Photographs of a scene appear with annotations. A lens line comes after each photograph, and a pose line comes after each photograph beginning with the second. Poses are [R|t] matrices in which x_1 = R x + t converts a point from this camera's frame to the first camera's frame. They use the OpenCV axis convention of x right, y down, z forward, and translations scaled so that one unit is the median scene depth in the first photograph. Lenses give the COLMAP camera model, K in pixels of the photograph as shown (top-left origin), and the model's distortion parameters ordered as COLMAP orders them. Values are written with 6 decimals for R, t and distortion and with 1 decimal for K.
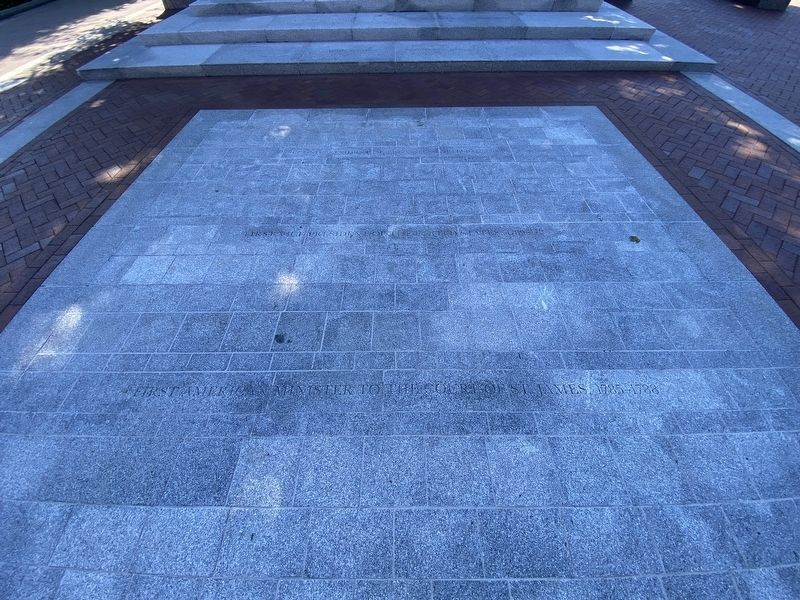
lens RADIAL K [[320.4, 0, 398.0], [0, 320.4, 297.1], [0, 0, 1]] dist [-0.000635, -0.010059]
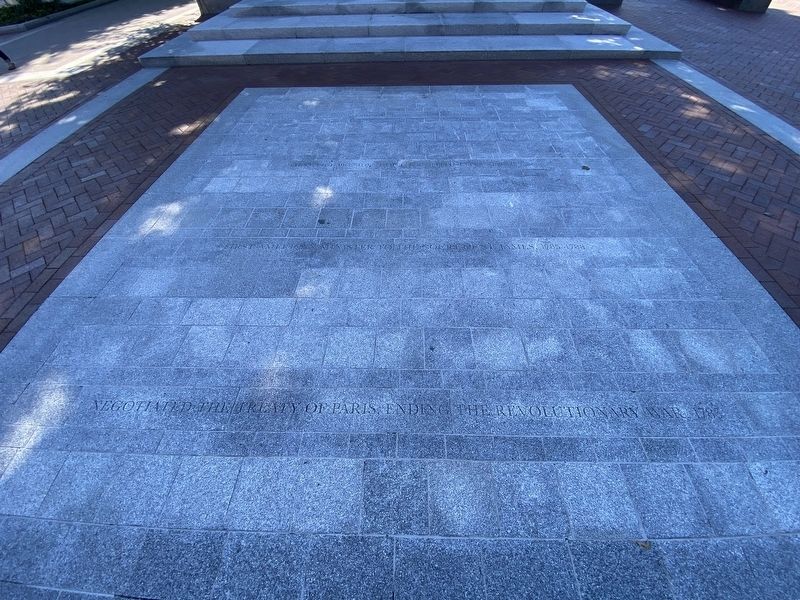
lens RADIAL K [[320.4, 0, 396.9], [0, 320.4, 297.7], [0, 0, 1]] dist [-0.000635, -0.010059]
pose [[0.999645, 0.014542, -0.022329, 0.001256], [-0.015027, 0.999651, -0.021727, 0.366164], [0.022005, 0.022055, 0.999515, -0.299455]]
